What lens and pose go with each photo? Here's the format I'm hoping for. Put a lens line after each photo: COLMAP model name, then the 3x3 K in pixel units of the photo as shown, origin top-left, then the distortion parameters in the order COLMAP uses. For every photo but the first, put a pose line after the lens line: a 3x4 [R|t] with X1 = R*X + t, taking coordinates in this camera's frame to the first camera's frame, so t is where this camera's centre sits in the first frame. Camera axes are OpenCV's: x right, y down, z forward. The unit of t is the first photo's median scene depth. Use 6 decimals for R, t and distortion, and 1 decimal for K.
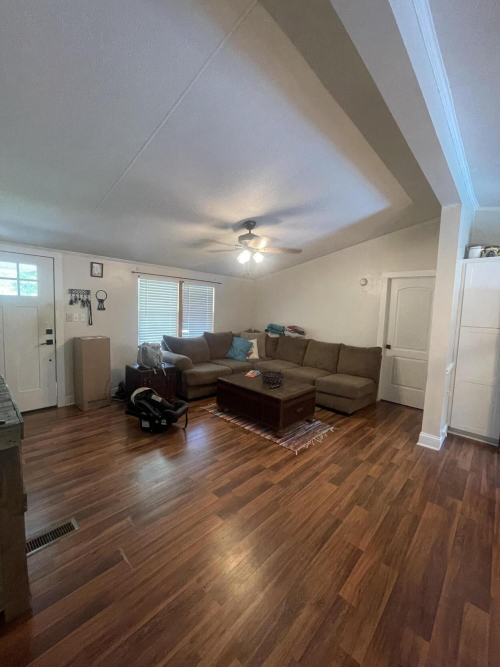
lens RADIAL K [[268.5, 0, 247.9], [0, 268.5, 331.4], [0, 0, 1]] dist [-0.002992, -0.000800]
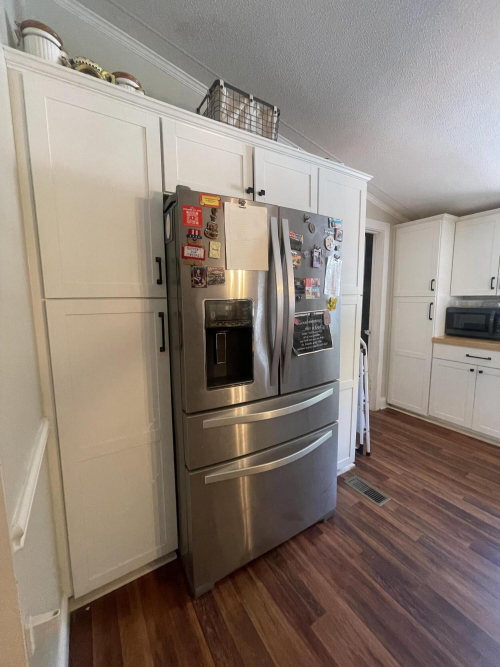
lens RADIAL K [[268.5, 0, 251.4], [0, 268.5, 329.2], [0, 0, 1]] dist [-0.002992, -0.000800]
pose [[0.259077, -0.156576, 0.953081, 0.696671], [0.098739, 0.985896, 0.135127, -0.004647], [-0.960796, 0.059098, 0.270884, 0.866385]]
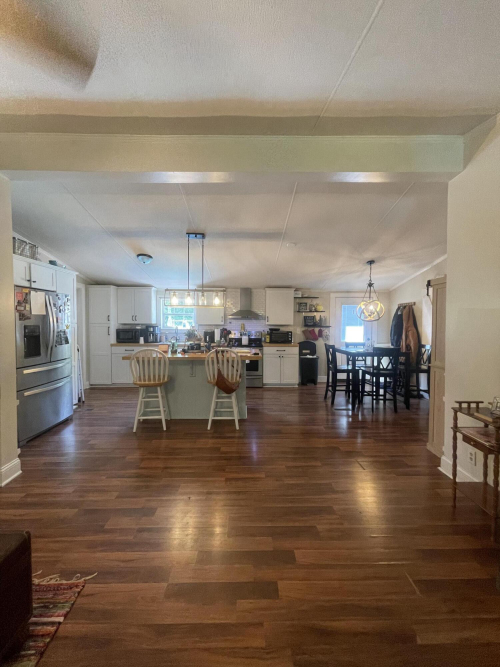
lens RADIAL K [[268.5, 0, 247.6], [0, 268.5, 330.8], [0, 0, 1]] dist [-0.002992, -0.000800]
pose [[-0.696950, -0.063523, 0.714301, -0.398405], [0.030546, 0.992535, 0.118071, -0.081490], [-0.716469, 0.104108, -0.689807, 1.151840]]
